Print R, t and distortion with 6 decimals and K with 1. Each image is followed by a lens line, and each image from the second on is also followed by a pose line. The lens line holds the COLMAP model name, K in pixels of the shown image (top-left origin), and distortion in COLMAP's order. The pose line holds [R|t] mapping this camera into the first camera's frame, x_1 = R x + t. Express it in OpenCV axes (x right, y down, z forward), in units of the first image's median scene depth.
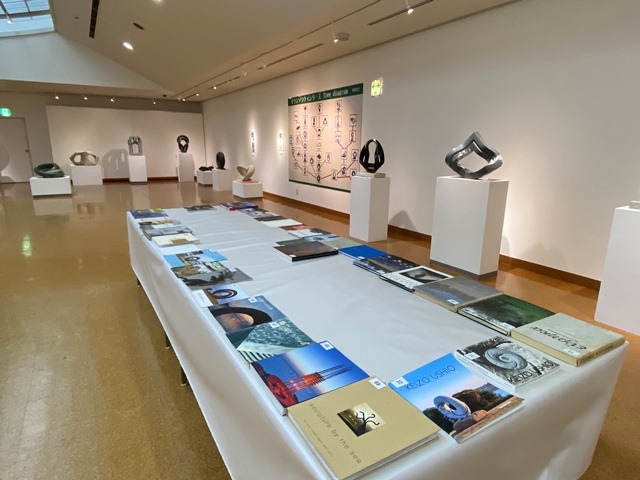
lens RADIAL K [[387.7, 0, 320.0], [0, 387.7, 240.0], [0, 0, 1]] dist [0.001923, -0.000911]
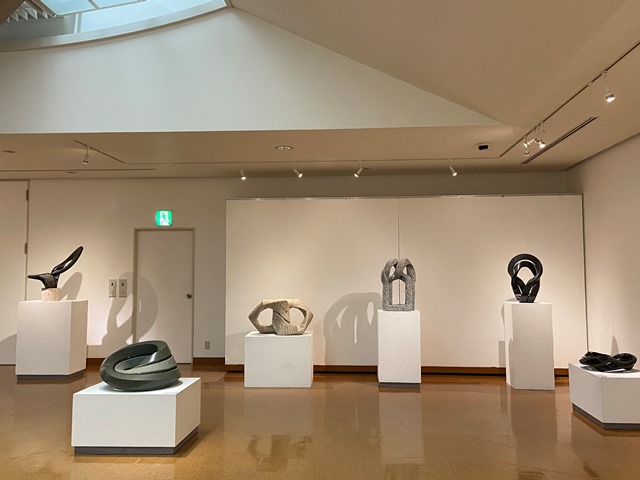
lens RADIAL K [[616.8, 0, 320.0], [0, 616.8, 240.0], [0, 0, 1]] dist [0.002479, 0.002889]
pose [[0.821689, -0.043632, -0.568263, -0.247781], [-0.122629, 0.960177, -0.251041, -0.156746], [0.556587, 0.275963, 0.783617, 0.598083]]
